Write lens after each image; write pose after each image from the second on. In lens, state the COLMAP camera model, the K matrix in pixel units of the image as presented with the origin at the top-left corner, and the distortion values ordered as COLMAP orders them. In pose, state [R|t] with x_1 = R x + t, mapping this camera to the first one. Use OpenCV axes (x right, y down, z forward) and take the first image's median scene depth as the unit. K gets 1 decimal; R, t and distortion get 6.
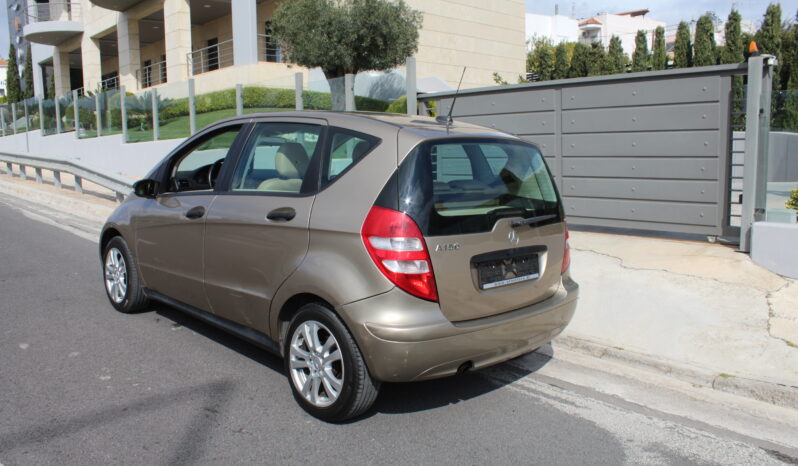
lens RADIAL K [[674.0, 0, 400.5], [0, 674.0, 239.2], [0, 0, 1]] dist [-0.162936, 0.146780]
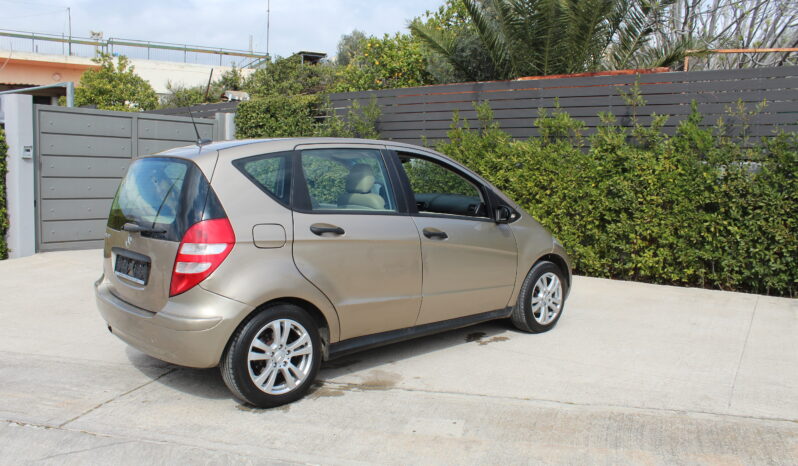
lens RADIAL K [[674.0, 0, 398.9], [0, 674.0, 248.5], [0, 0, 1]] dist [-0.162936, 0.146780]
pose [[-0.050000, 0.095066, -0.994215, 1.002297], [-0.157693, 0.982222, 0.101849, -0.139189], [0.986221, 0.161874, -0.034120, 1.179124]]
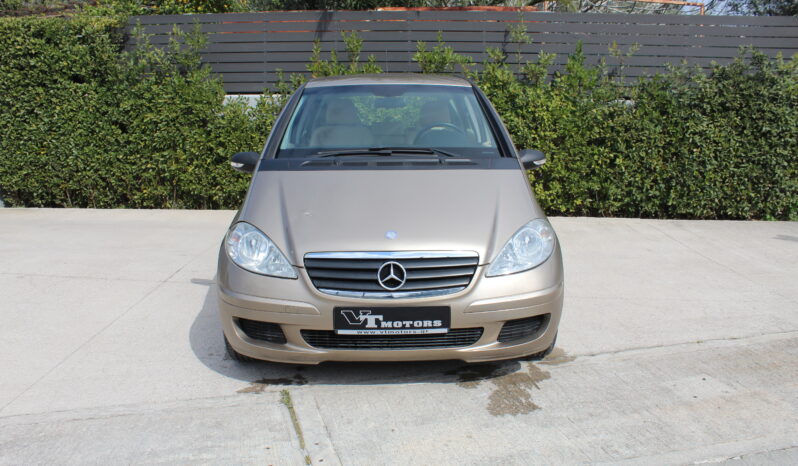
lens RADIAL K [[674.0, 0, 399.2], [0, 674.0, 239.2], [0, 0, 1]] dist [-0.162936, 0.146780]
pose [[0.456402, 0.148696, -0.877261, 0.688374], [-0.128312, 0.986631, 0.100479, -0.048002], [0.880473, 0.066704, 0.469380, 0.585413]]
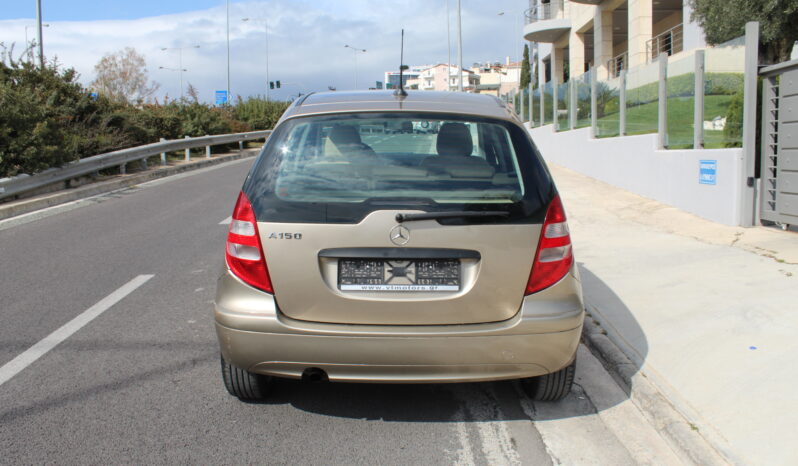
lens RADIAL K [[674.0, 0, 397.3], [0, 674.0, 240.0], [0, 0, 1]] dist [-0.162936, 0.146780]
pose [[0.709361, 0.096706, -0.698180, 0.571287], [-0.088490, 0.994925, 0.047902, -0.026670], [0.699268, 0.027803, 0.714318, 0.330292]]
